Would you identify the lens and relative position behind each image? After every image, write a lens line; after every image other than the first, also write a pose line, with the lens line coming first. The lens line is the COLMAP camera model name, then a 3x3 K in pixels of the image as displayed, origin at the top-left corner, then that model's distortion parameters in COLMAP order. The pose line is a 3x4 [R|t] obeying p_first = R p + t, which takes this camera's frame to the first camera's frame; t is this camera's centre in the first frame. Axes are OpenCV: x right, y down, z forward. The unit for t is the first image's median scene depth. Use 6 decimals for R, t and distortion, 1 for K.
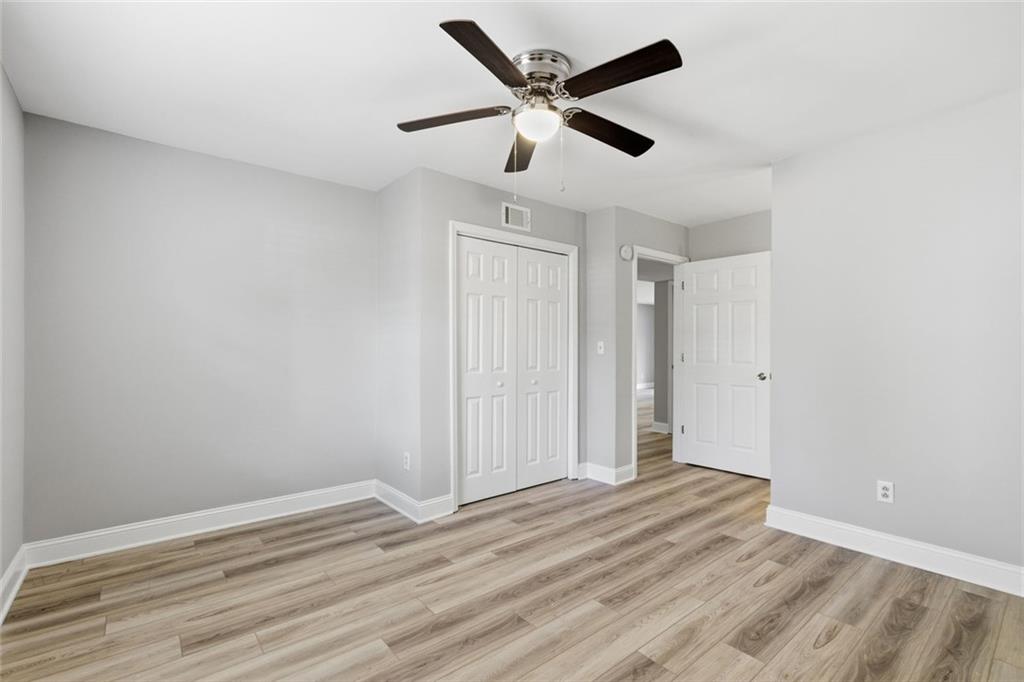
lens RADIAL K [[472.5, 0, 512.8], [0, 472.5, 344.5], [0, 0, 1]] dist [0.000266, -0.001450]
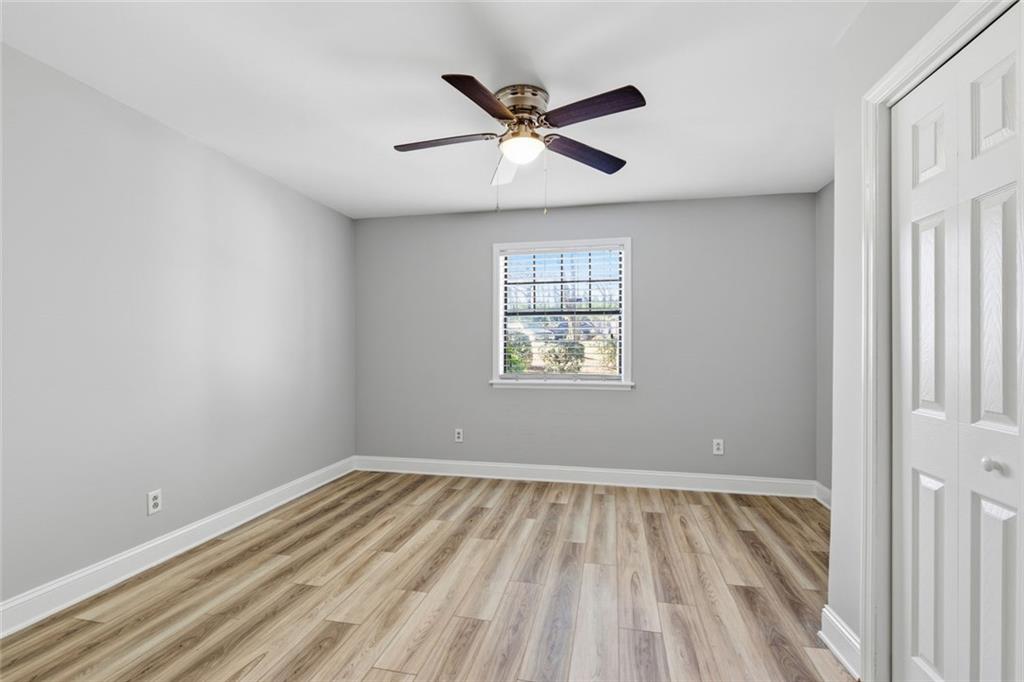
lens RADIAL K [[472.5, 0, 520.3], [0, 472.5, 350.0], [0, 0, 1]] dist [0.000266, -0.001450]
pose [[-0.782591, -0.001755, -0.622534, 0.727419], [-0.001563, 0.999998, -0.000854, 0.009501], [0.622535, 0.000305, -0.782592, 1.822545]]
